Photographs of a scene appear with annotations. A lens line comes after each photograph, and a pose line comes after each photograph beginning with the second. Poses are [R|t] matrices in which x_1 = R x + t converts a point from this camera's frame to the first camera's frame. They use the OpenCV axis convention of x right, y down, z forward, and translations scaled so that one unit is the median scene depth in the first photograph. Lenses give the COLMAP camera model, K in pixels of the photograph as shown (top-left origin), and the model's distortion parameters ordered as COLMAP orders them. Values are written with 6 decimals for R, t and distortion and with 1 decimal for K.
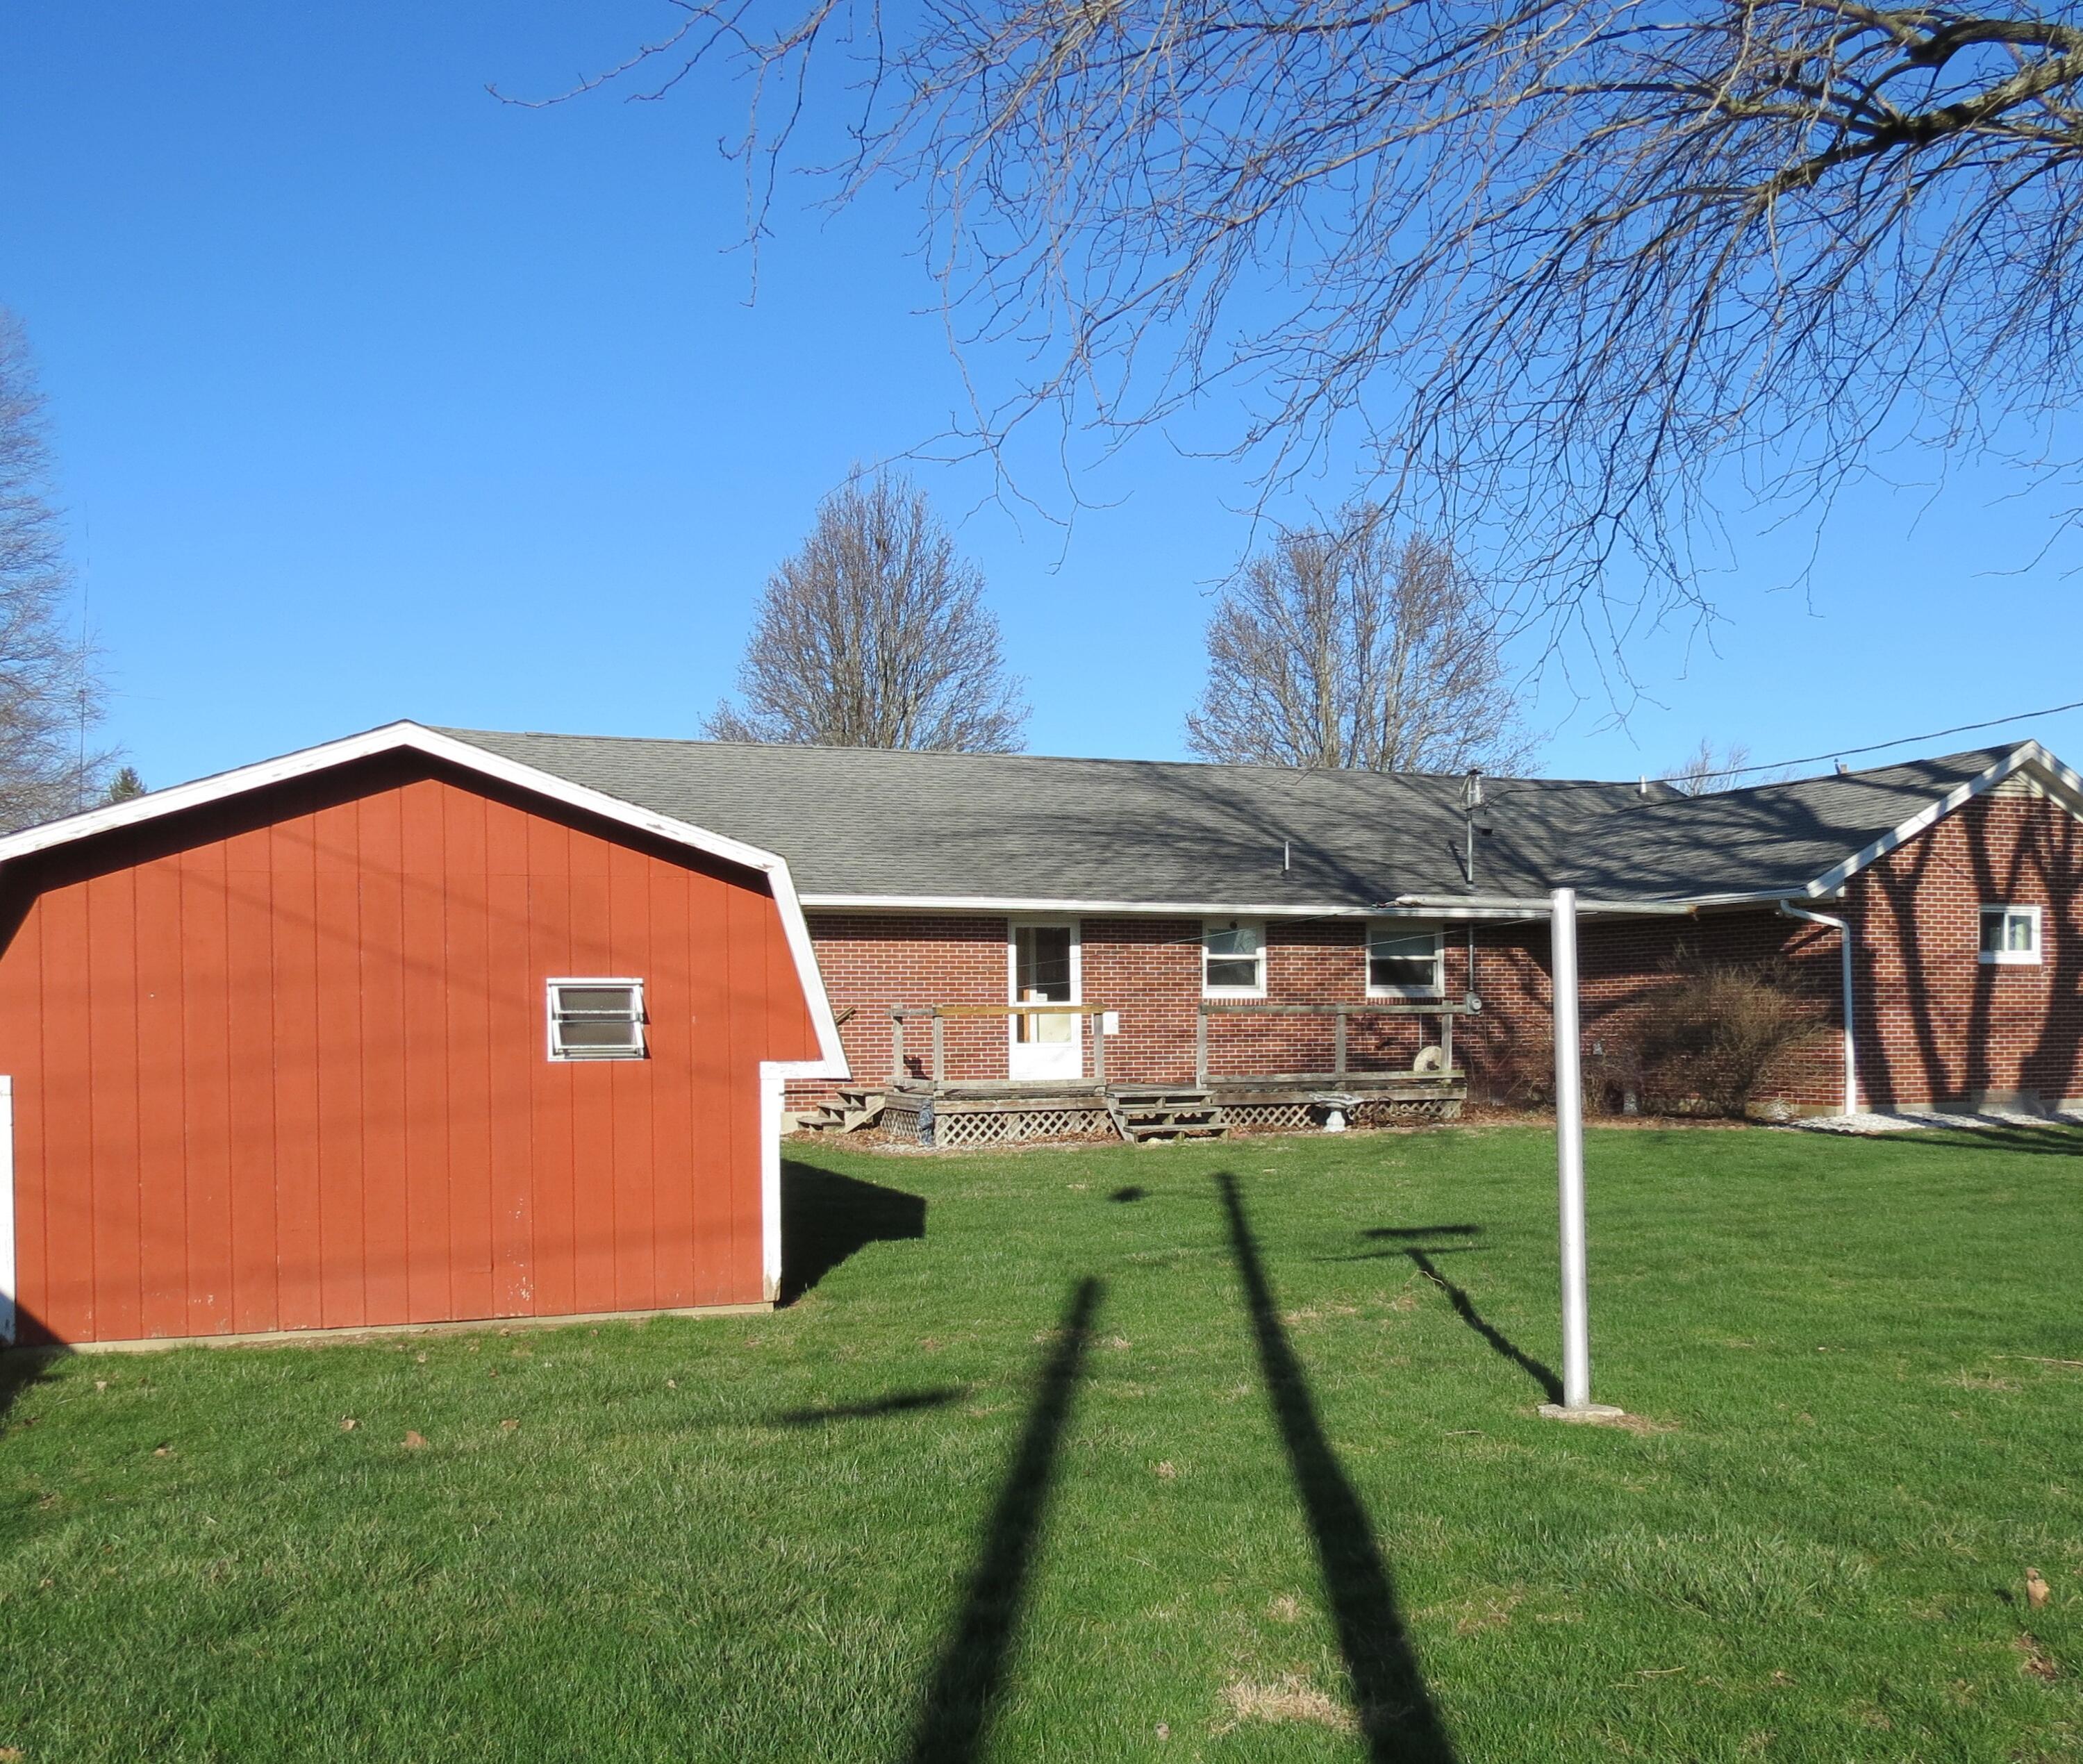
lens RADIAL K [[2002.2, 0, 1046.5], [0, 2002.2, 1037.9], [0, 0, 1]] dist [-0.026776, 0.018843]
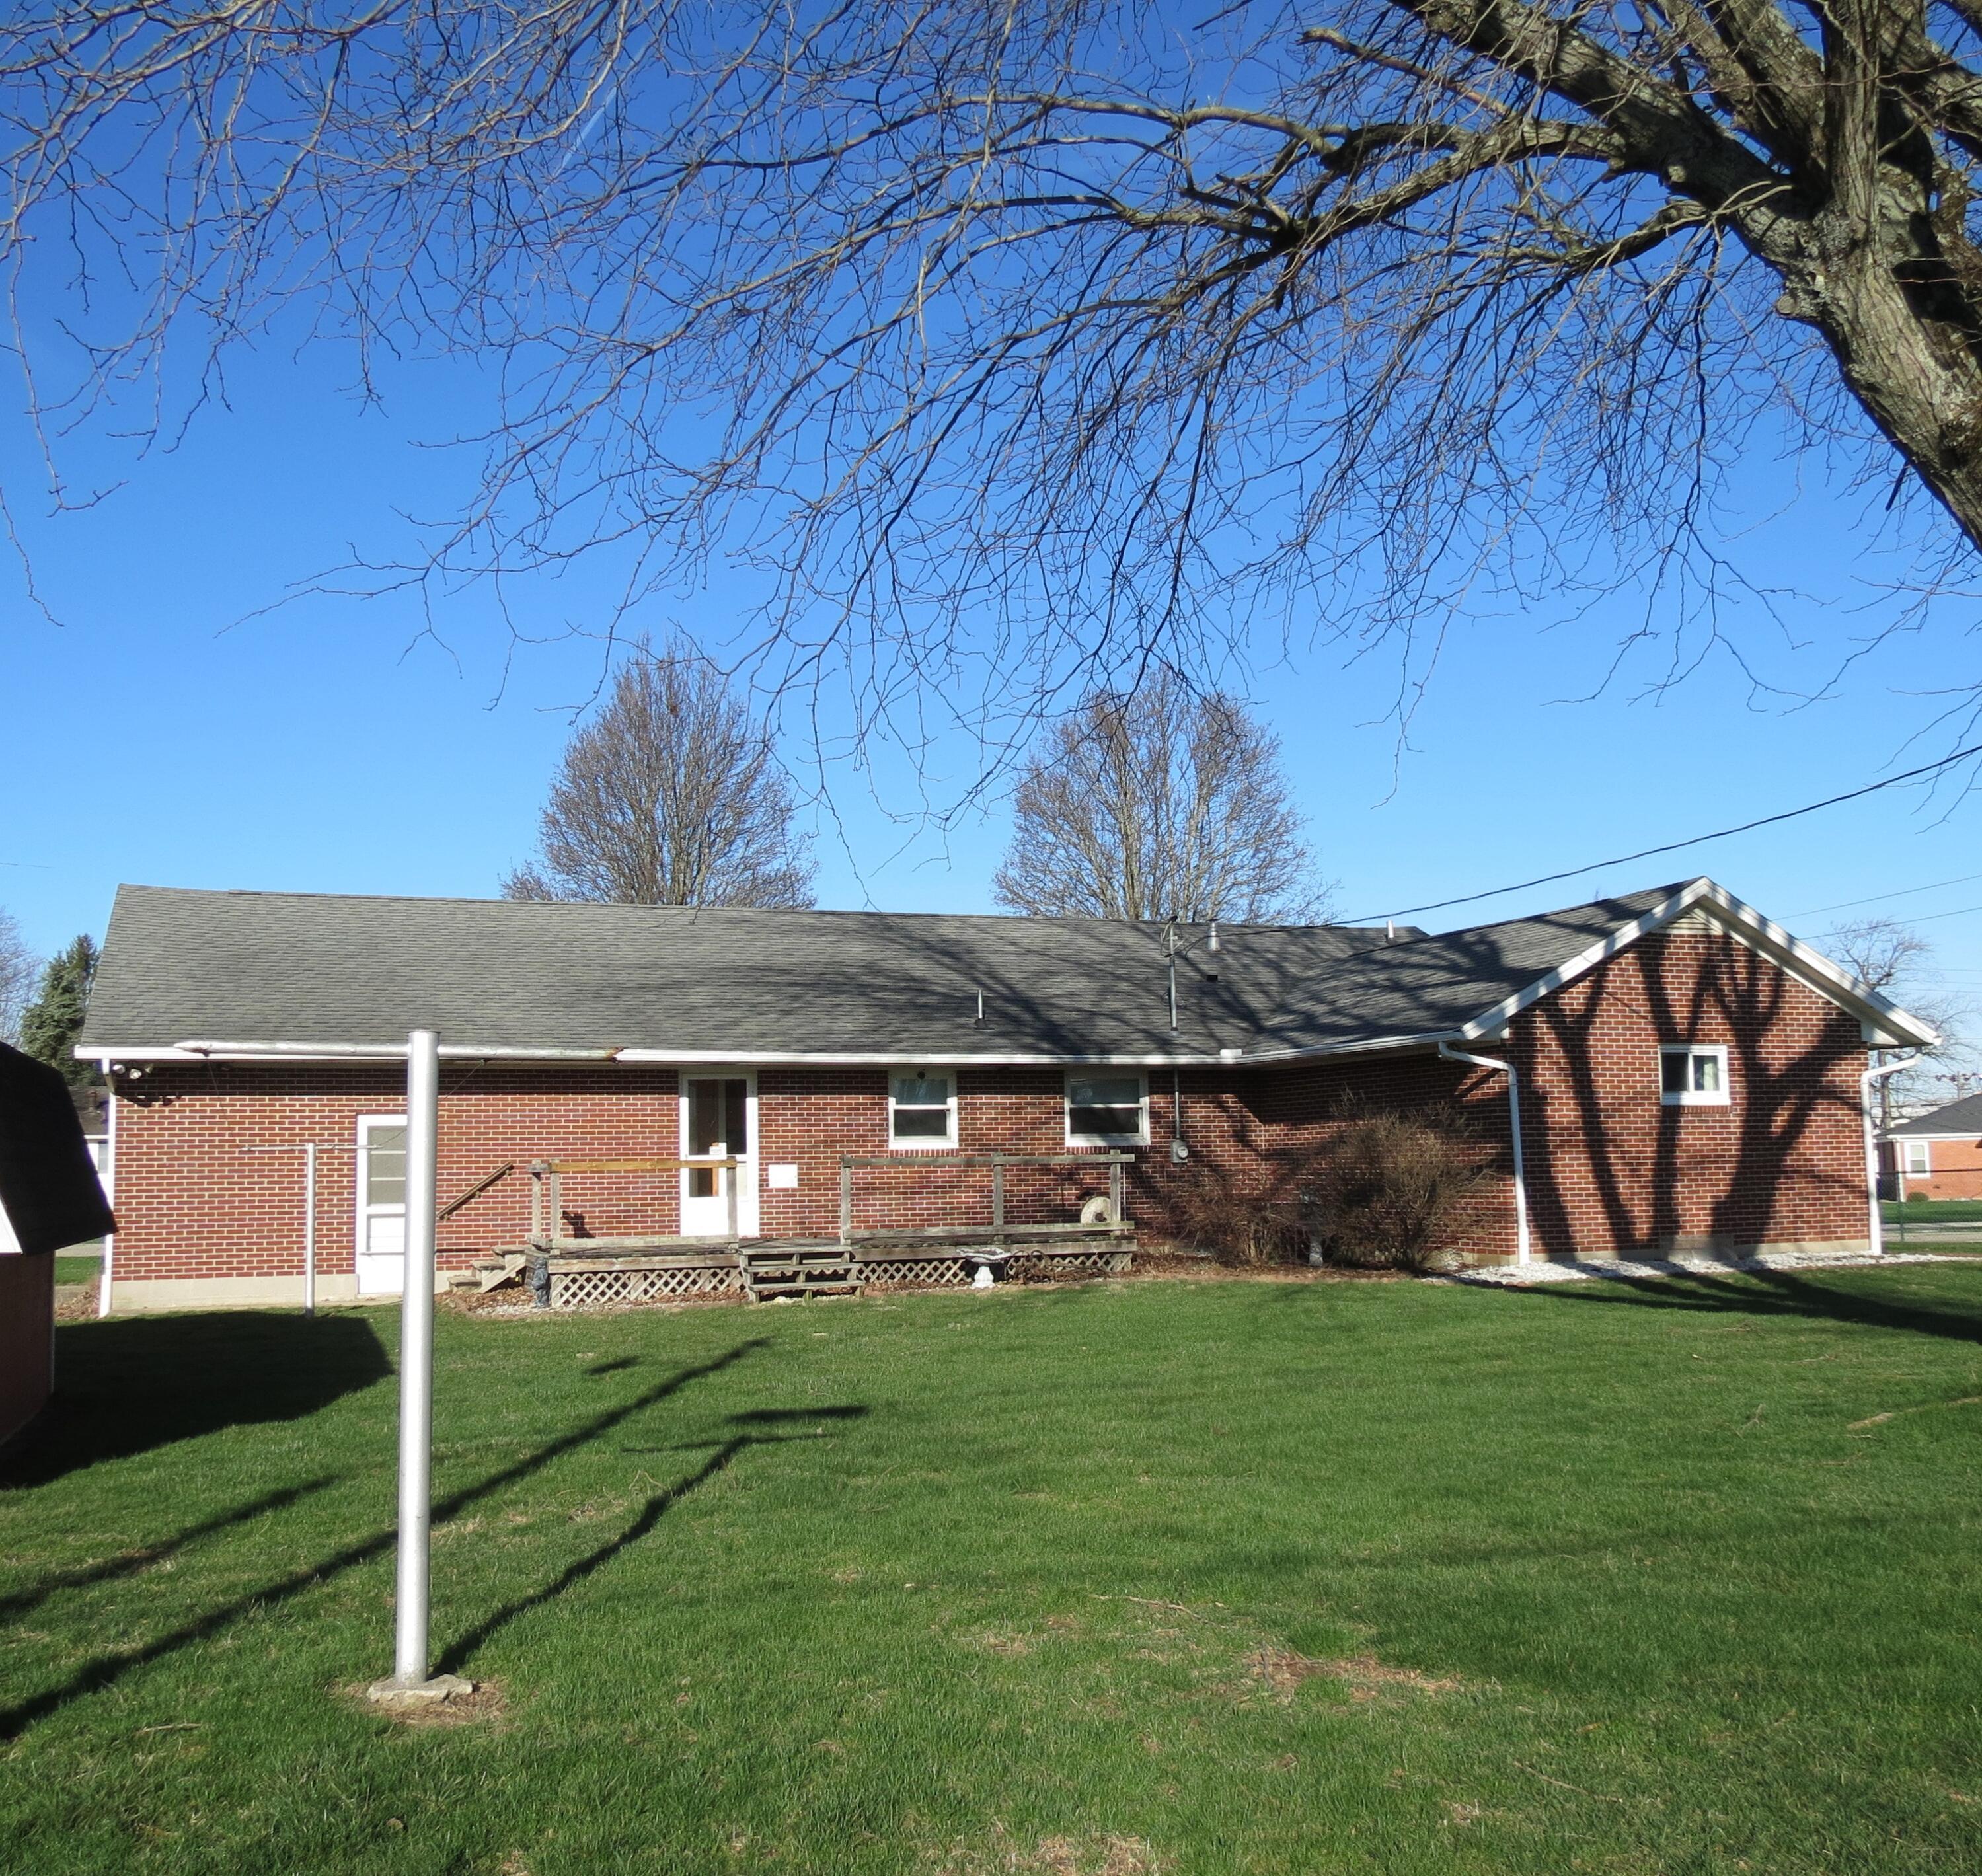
lens RADIAL K [[1909.2, 0, 985.4], [0, 1909.2, 993.0], [0, 0, 1]] dist [-0.028754, 0.001706]
pose [[0.999821, -0.011710, -0.014832, 0.152069], [0.010173, 0.994962, -0.099732, -0.002632], [0.015926, 0.099564, 0.994904, 0.066584]]
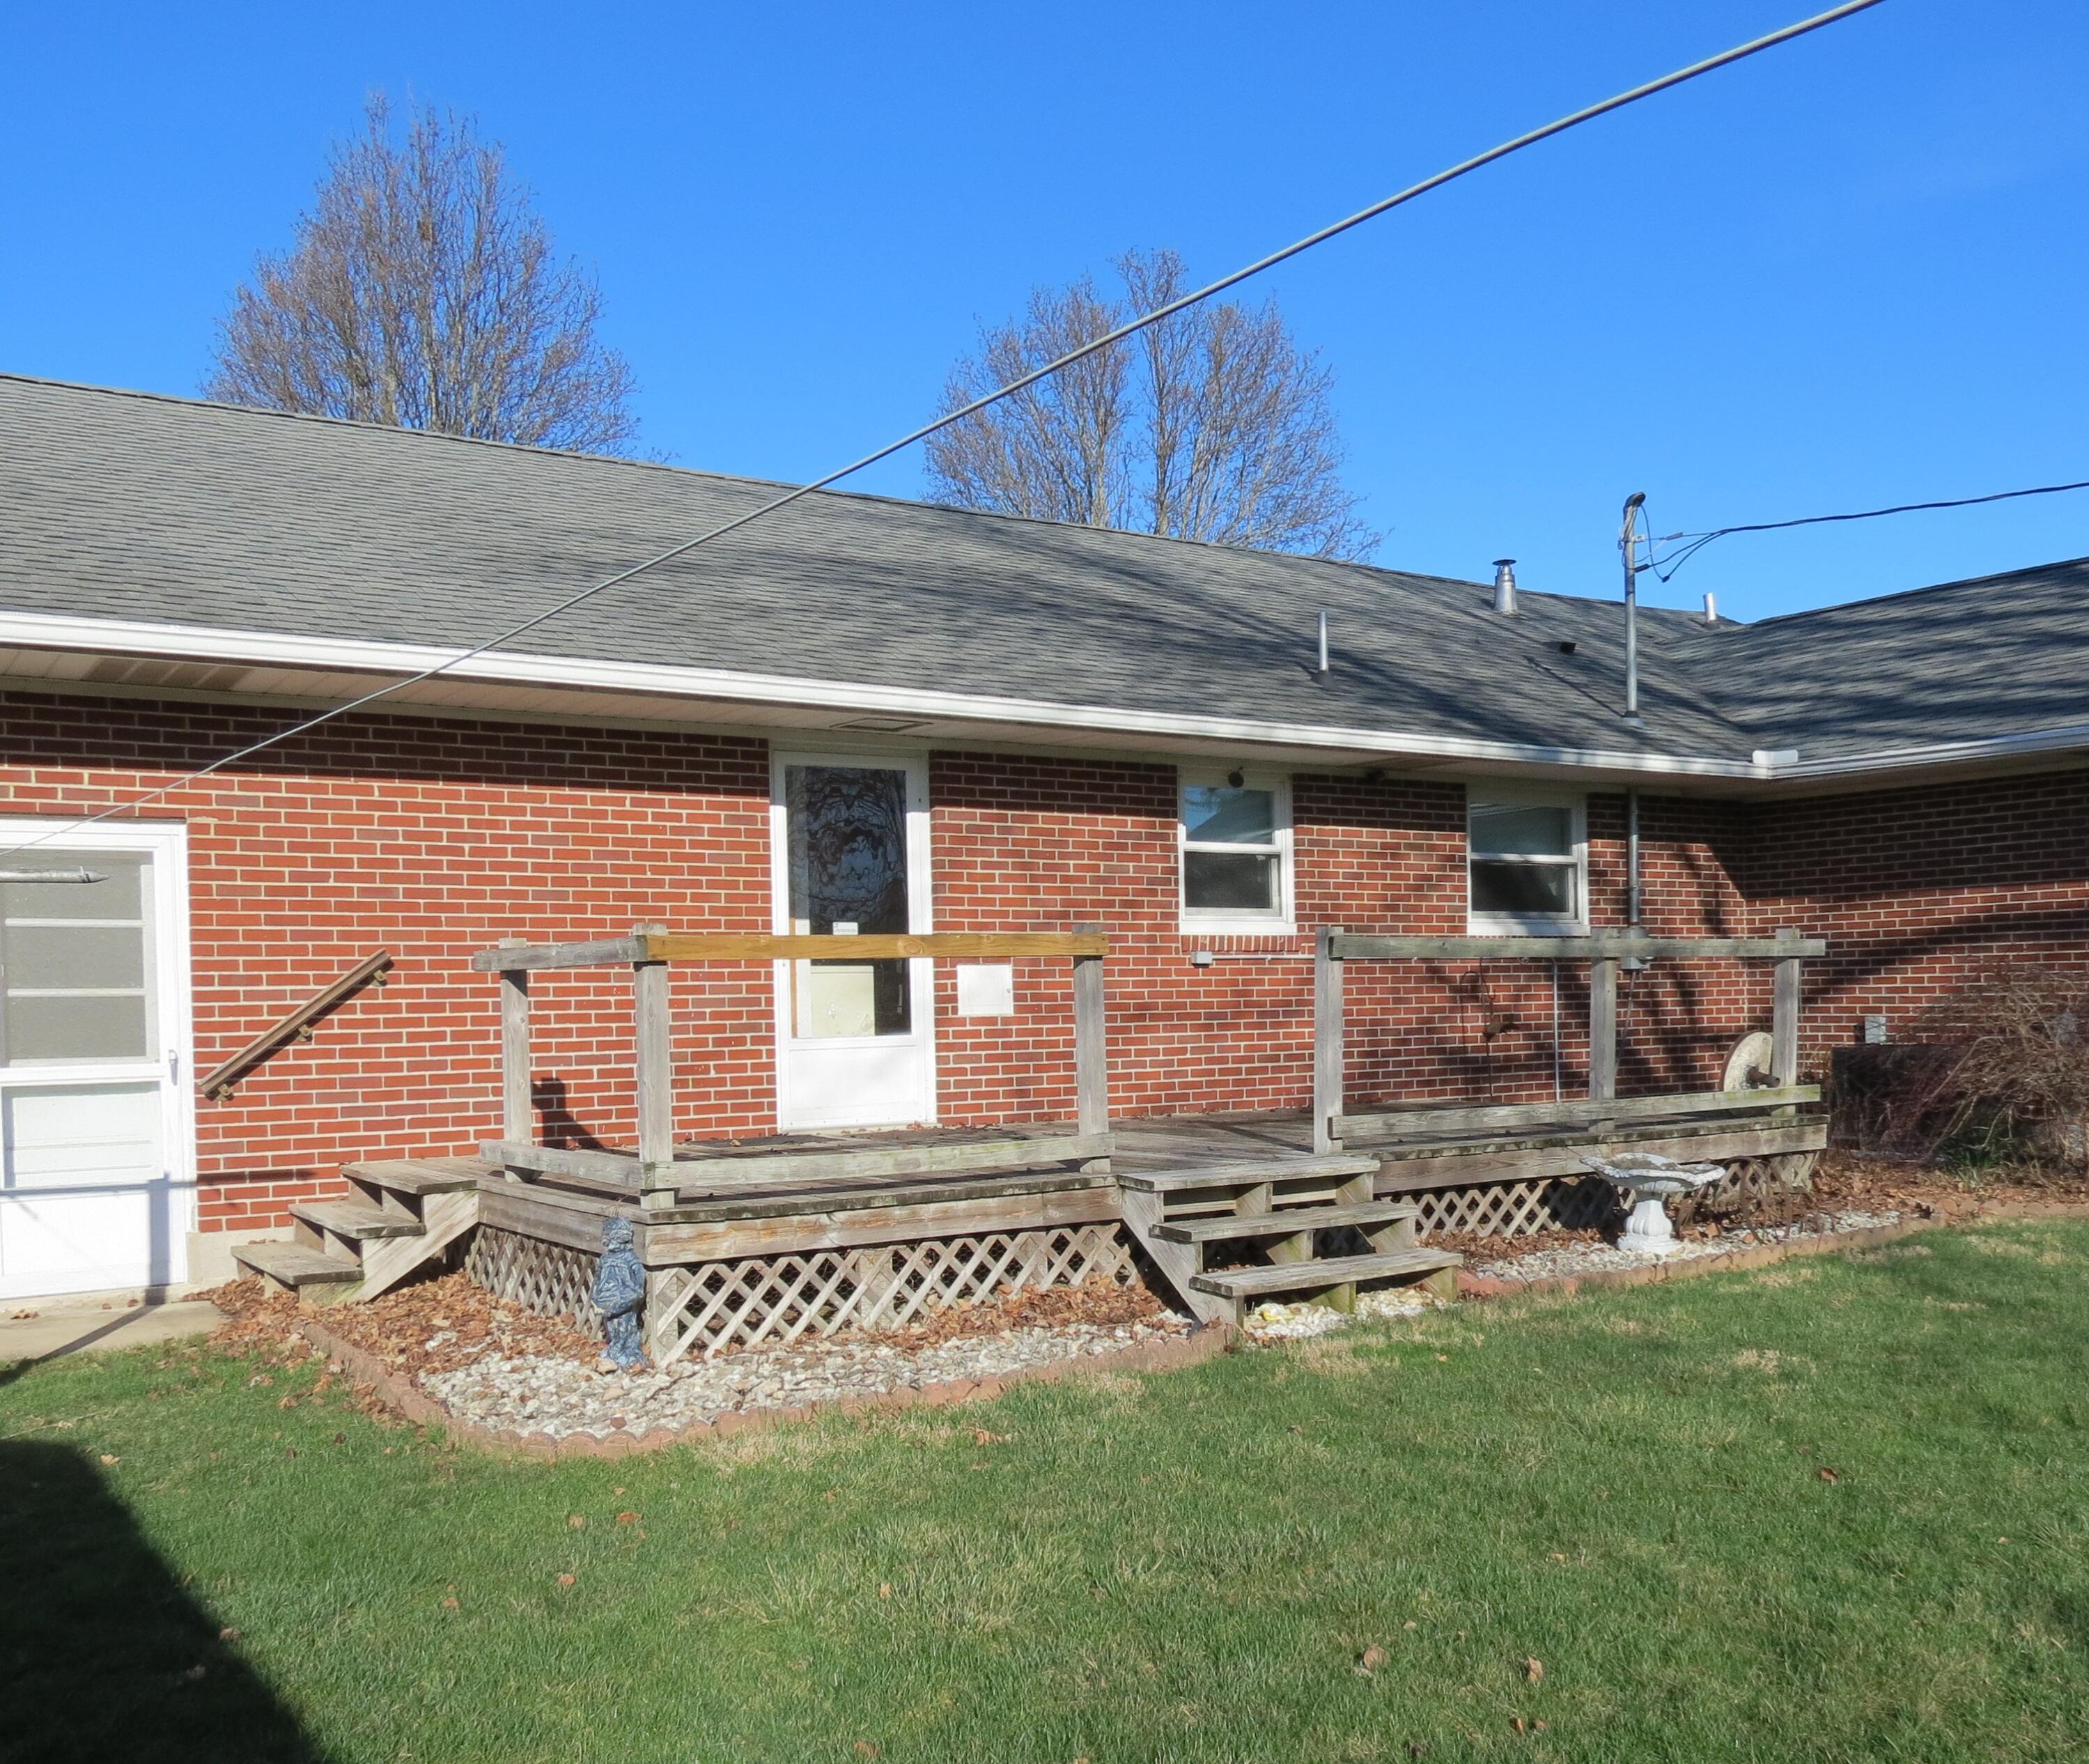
lens RADIAL K [[2008.2, 0, 1049.5], [0, 2008.2, 1038.4], [0, 0, 1]] dist [-0.026776, 0.018843]
pose [[0.977119, -0.014447, 0.212201, -0.054104], [0.012481, 0.999866, 0.010601, -0.001263], [-0.212326, -0.007710, 0.977168, 0.600178]]
